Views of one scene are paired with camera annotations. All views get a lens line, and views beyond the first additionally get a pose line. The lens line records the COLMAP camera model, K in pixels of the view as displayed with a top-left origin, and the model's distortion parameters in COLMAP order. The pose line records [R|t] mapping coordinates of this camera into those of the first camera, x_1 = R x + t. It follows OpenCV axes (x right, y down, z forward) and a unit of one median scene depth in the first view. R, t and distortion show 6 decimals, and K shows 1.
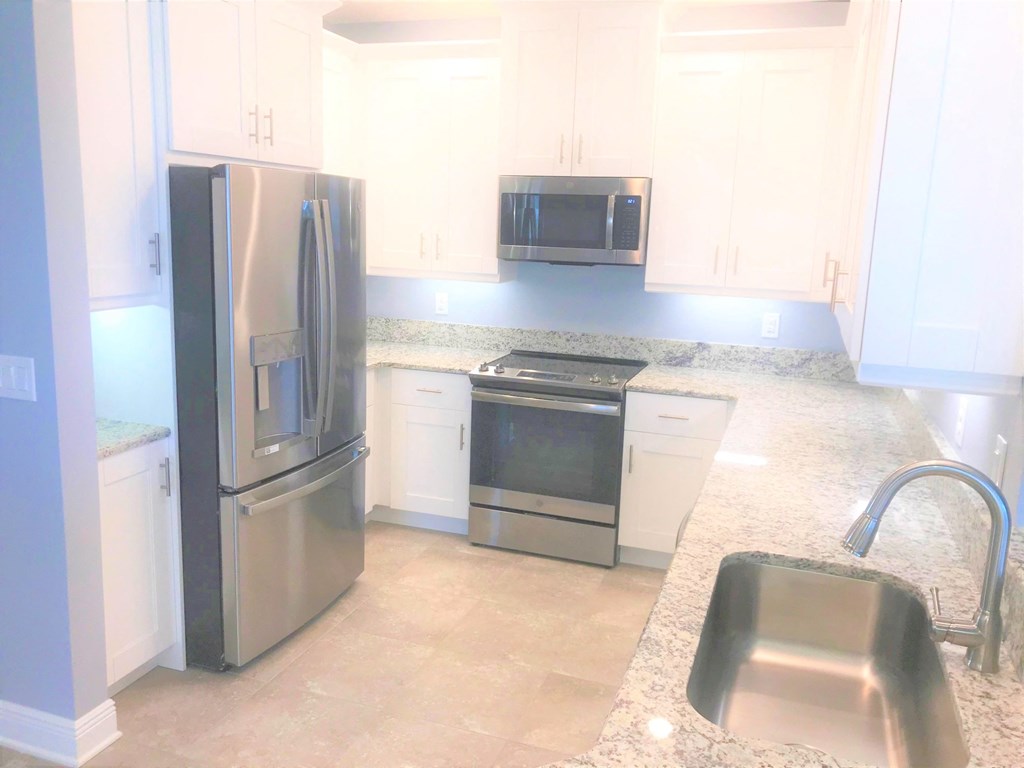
lens RADIAL K [[842.1, 0, 512.3], [0, 842.1, 390.3], [0, 0, 1]] dist [0.020287, 0.008511]
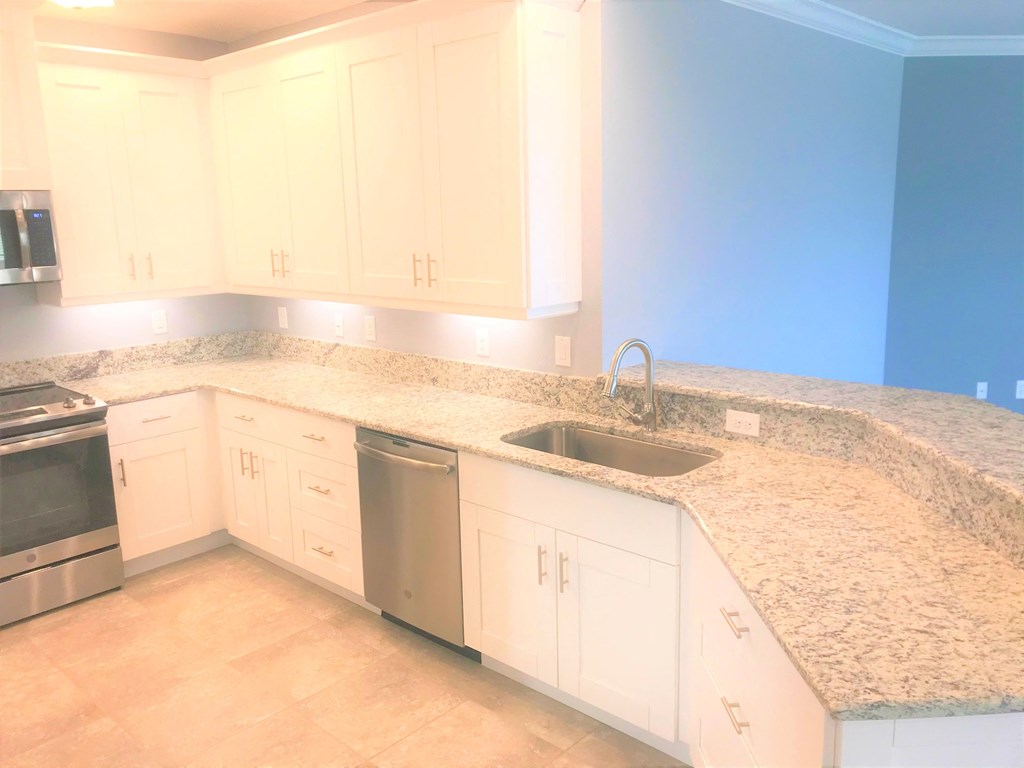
lens RADIAL K [[842.1, 0, 513.2], [0, 842.1, 382.1], [0, 0, 1]] dist [0.020287, 0.008511]
pose [[0.400288, -0.226075, 0.888065, -0.501400], [0.219703, 0.964503, 0.146505, -0.061928], [-0.889663, 0.136467, 0.435748, 0.128750]]
